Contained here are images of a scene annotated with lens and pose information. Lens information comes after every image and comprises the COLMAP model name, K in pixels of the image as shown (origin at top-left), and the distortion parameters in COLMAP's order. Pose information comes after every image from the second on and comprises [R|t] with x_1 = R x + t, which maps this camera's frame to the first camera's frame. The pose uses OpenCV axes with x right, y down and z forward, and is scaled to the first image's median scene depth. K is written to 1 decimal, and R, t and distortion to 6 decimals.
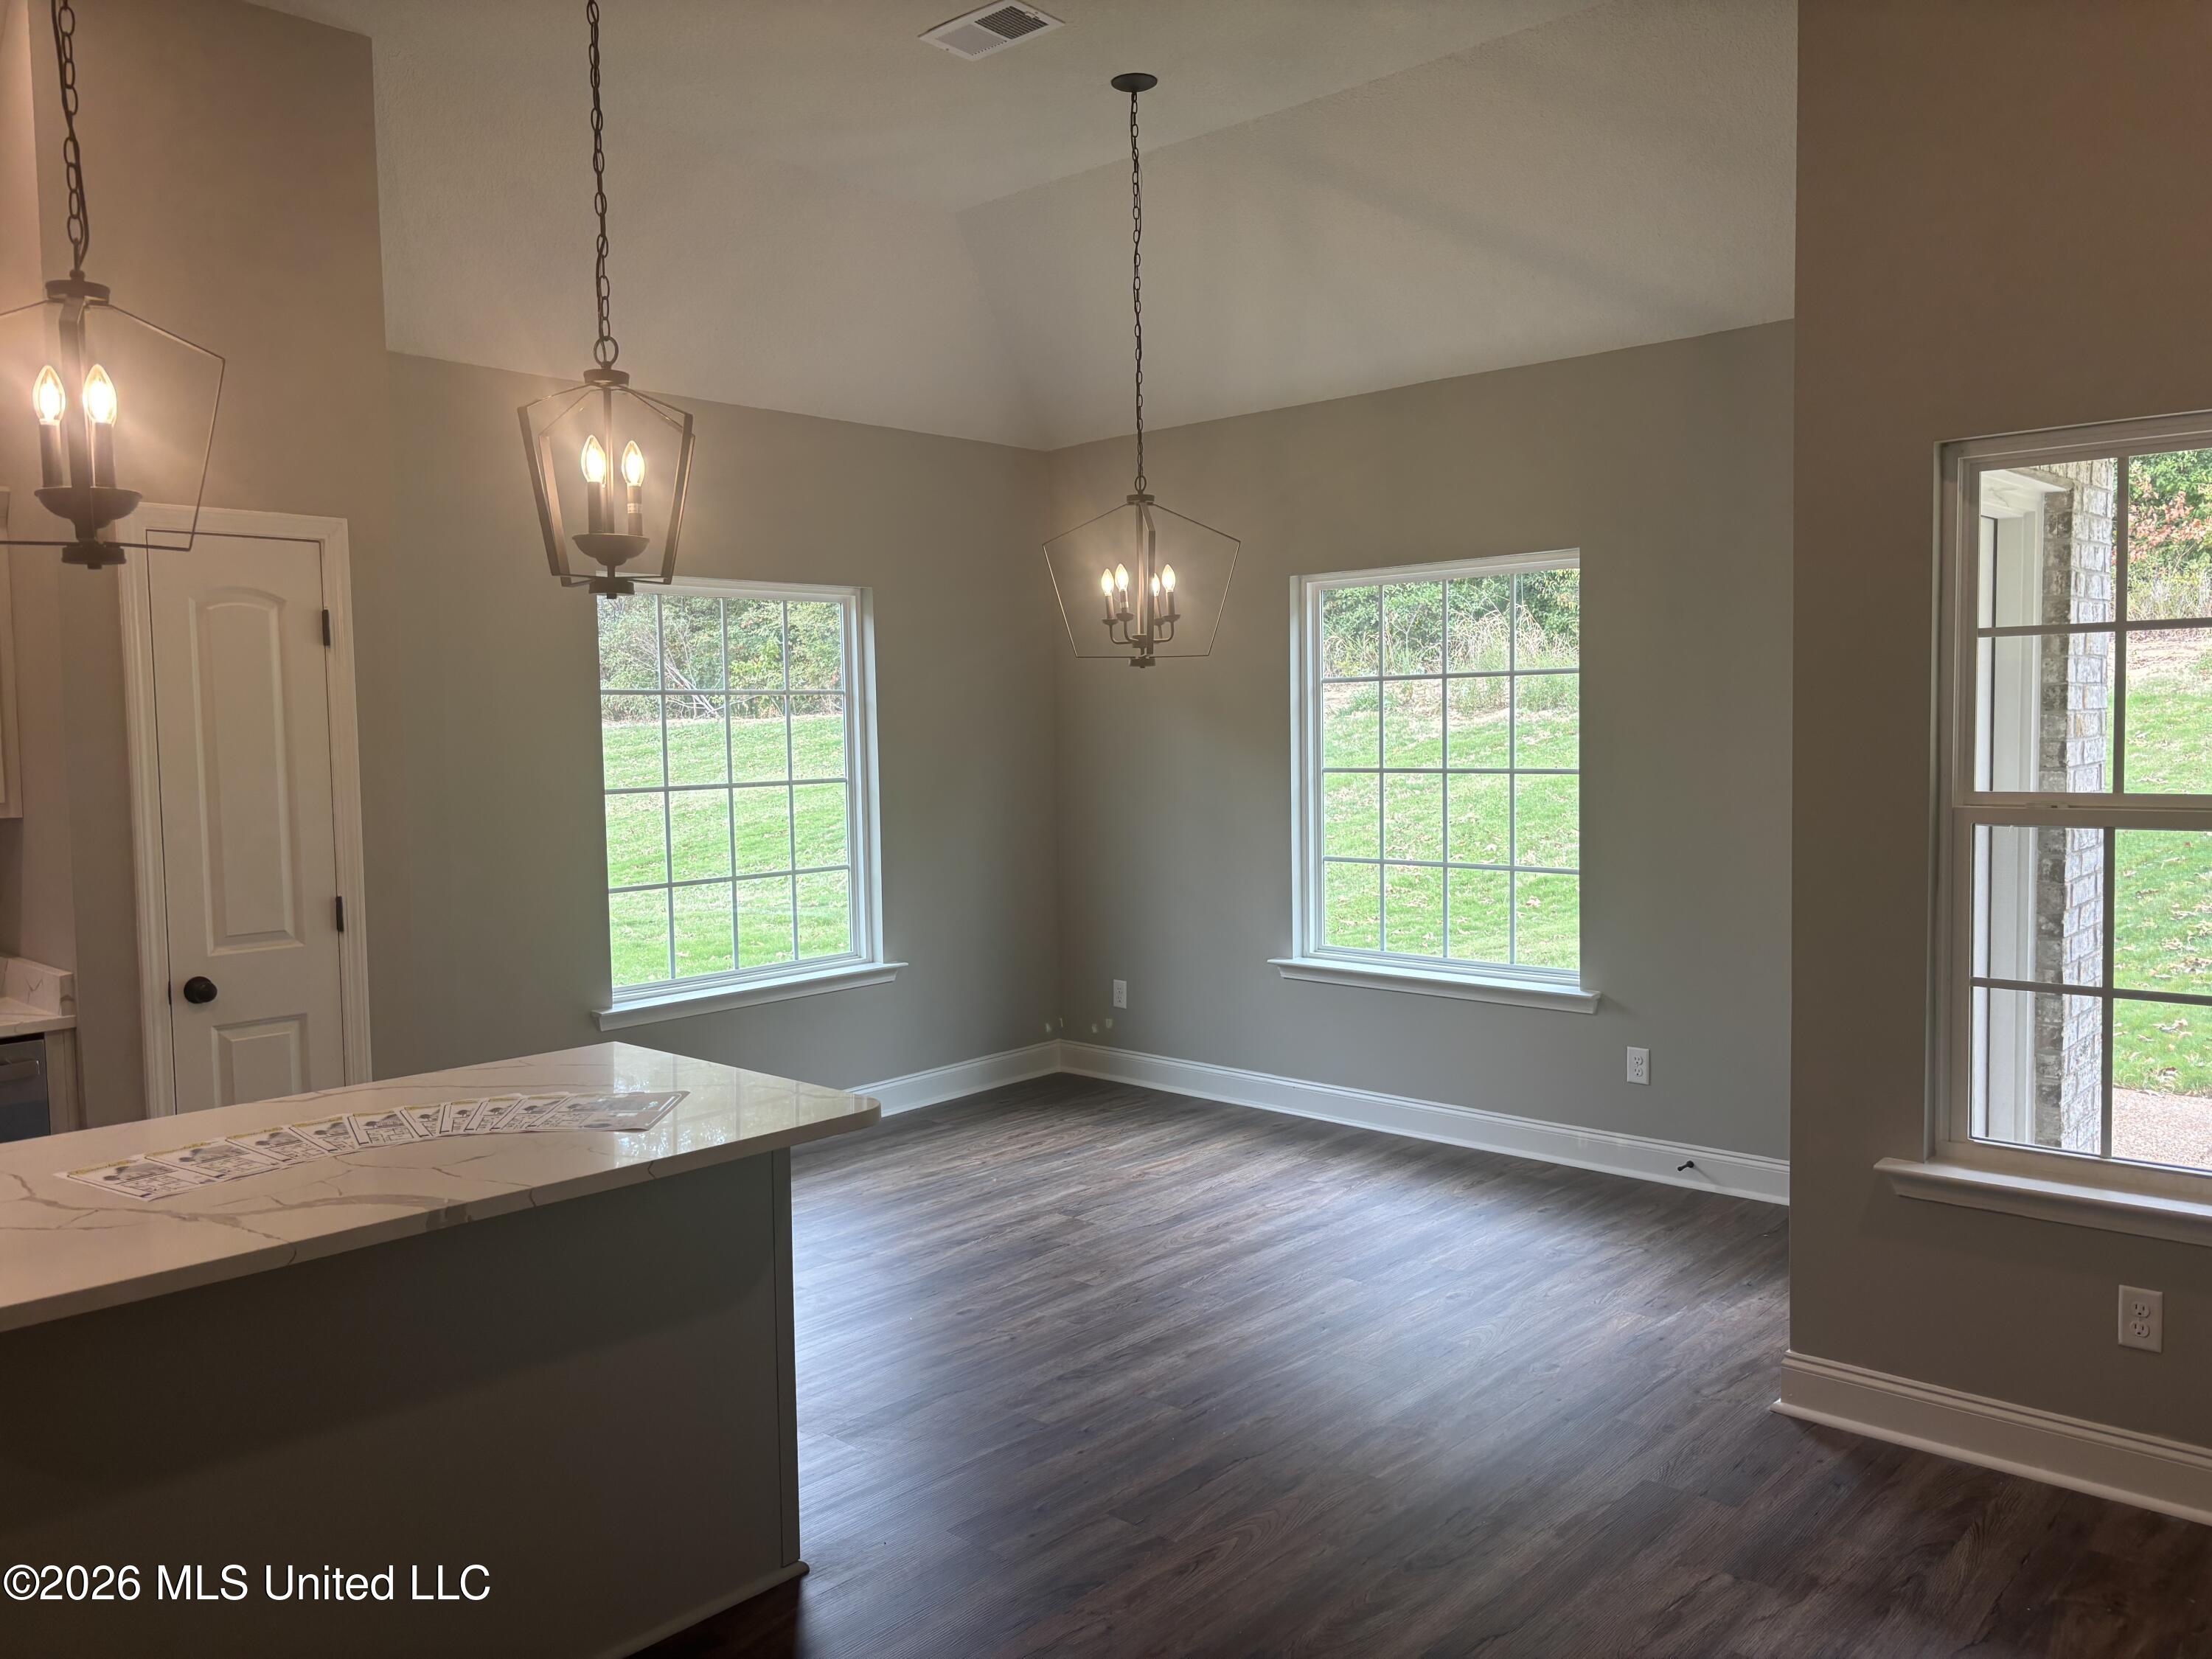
lens RADIAL K [[1643.8, 0, 1109.9], [0, 1643.8, 835.9], [0, 0, 1]] dist [0.030719, -0.031618]
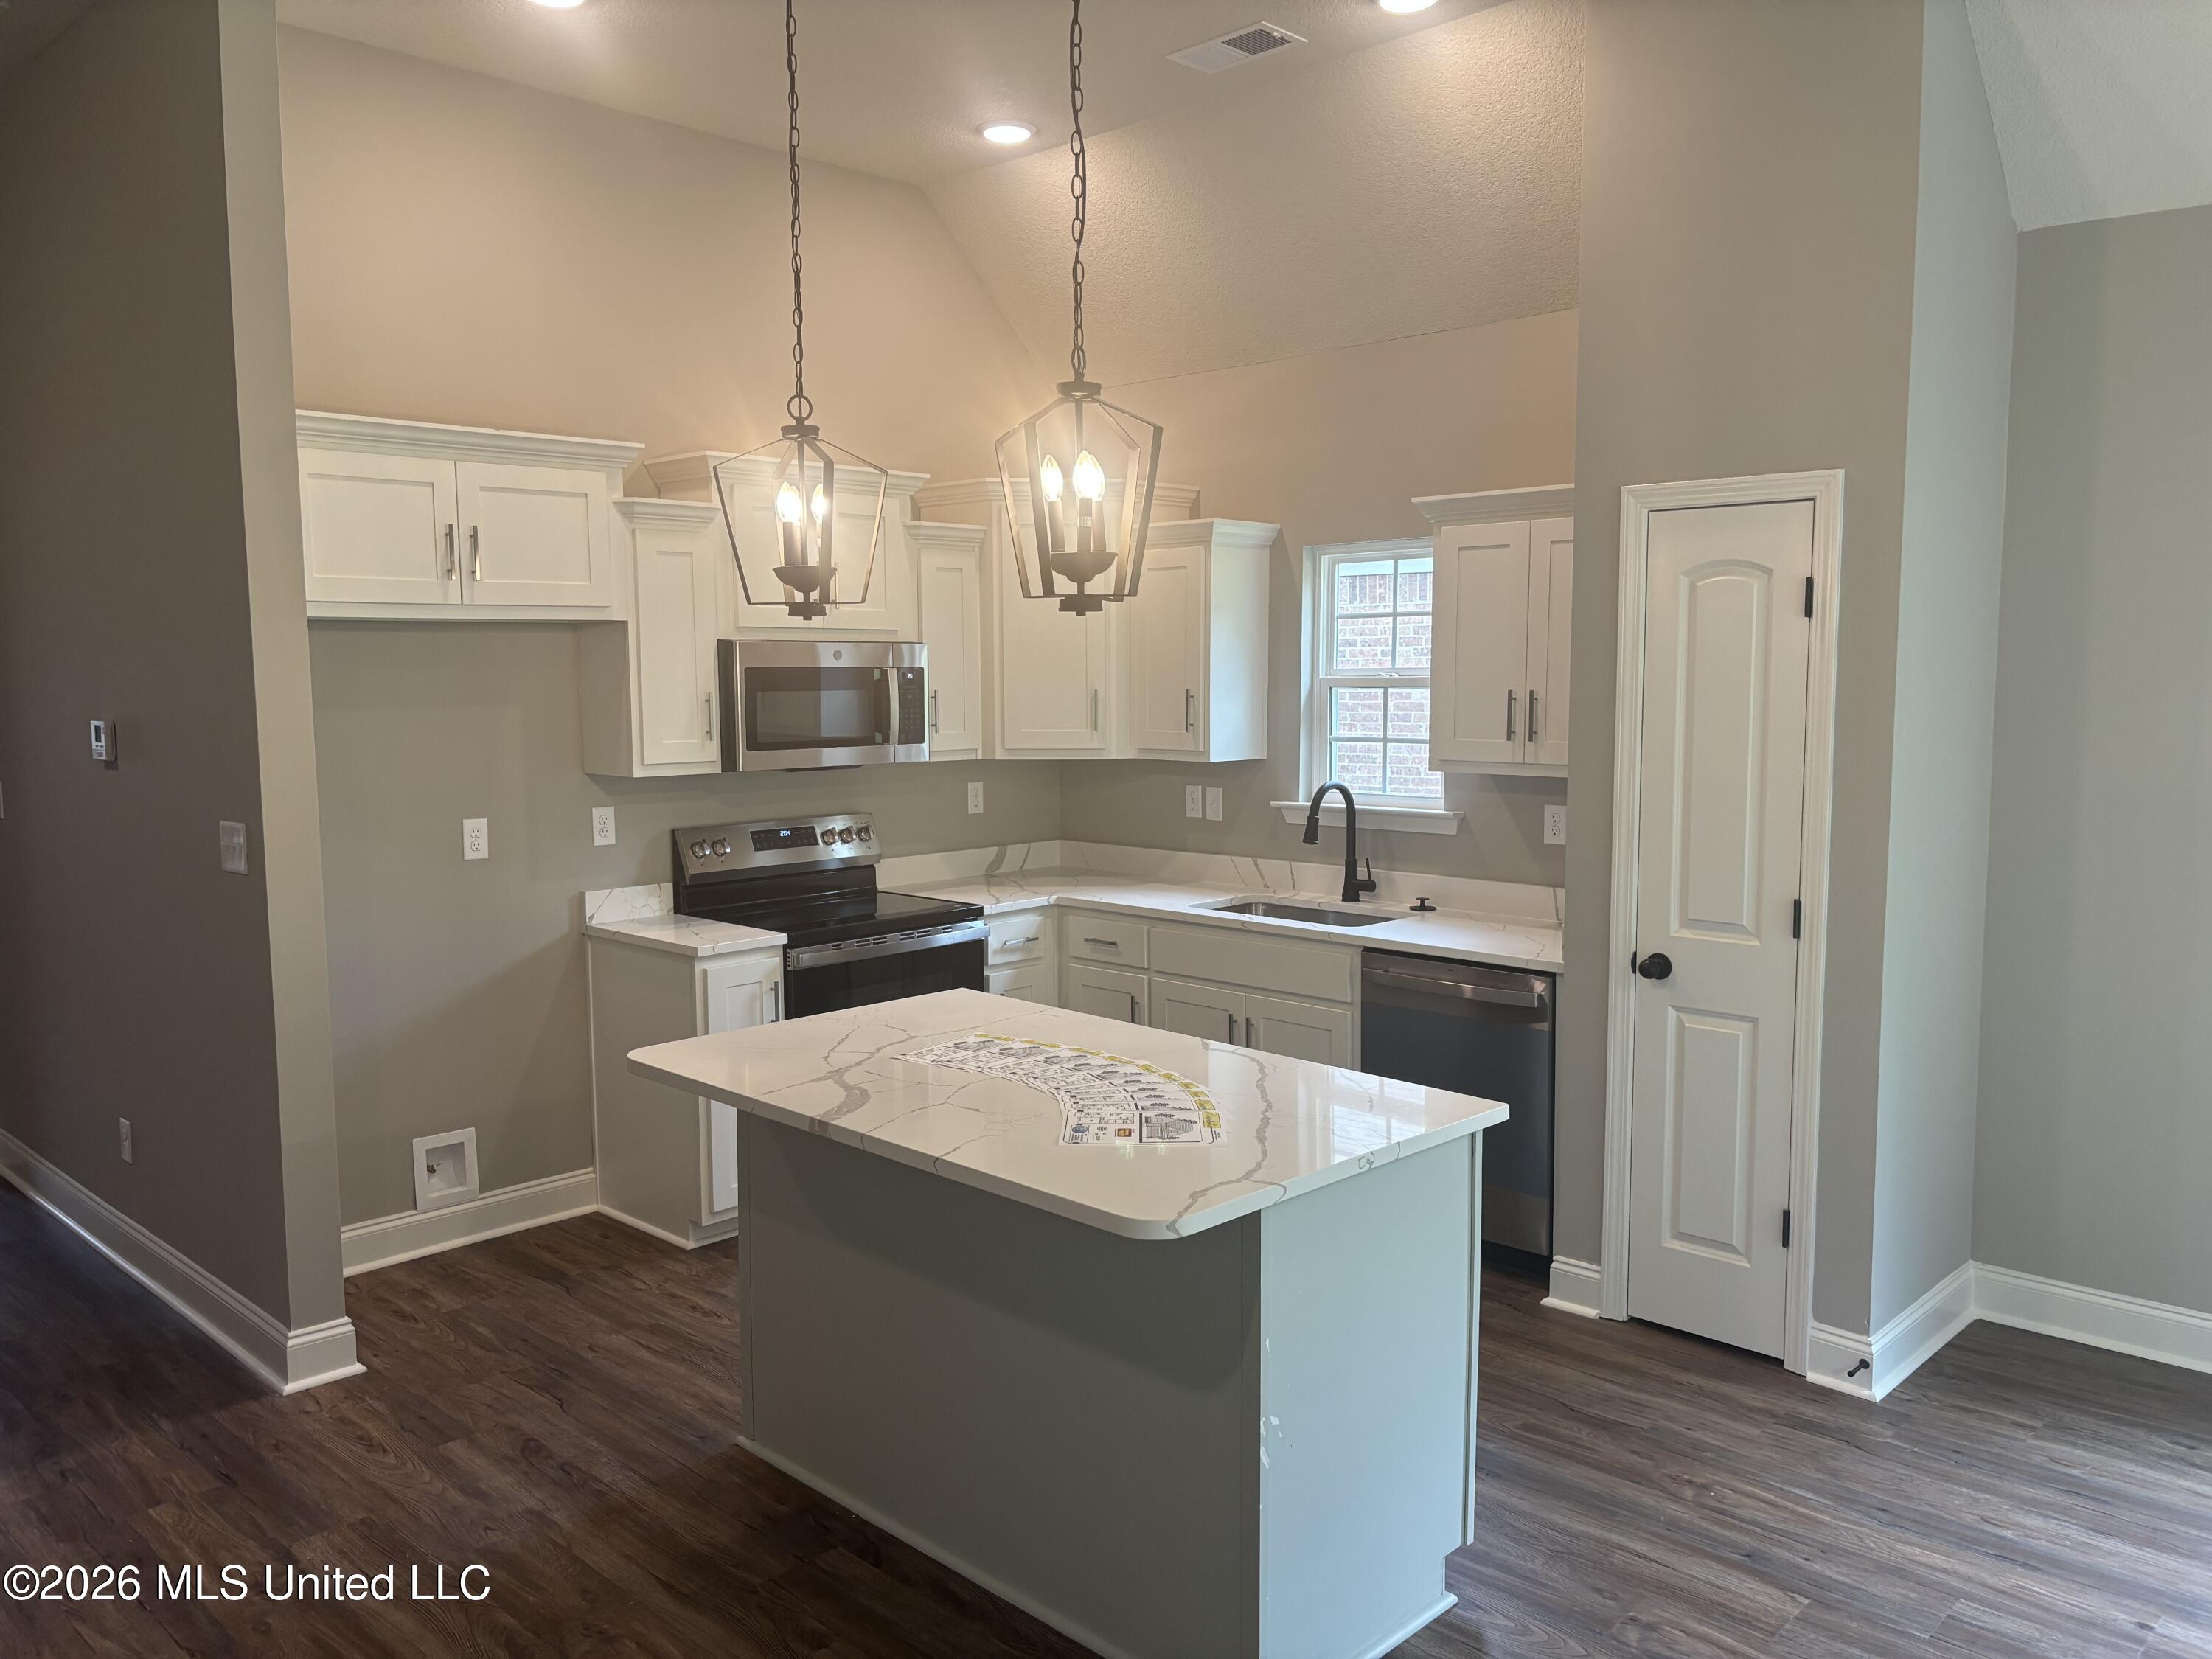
lens RADIAL K [[1642.2, 0, 1128.3], [0, 1642.2, 828.0], [0, 0, 1]] dist [0.049261, -0.060805]
pose [[-0.014697, 0.105528, -0.994308, 0.619661], [-0.062026, 0.992404, 0.106243, -0.107765], [0.997966, 0.063235, -0.008040, 0.936760]]
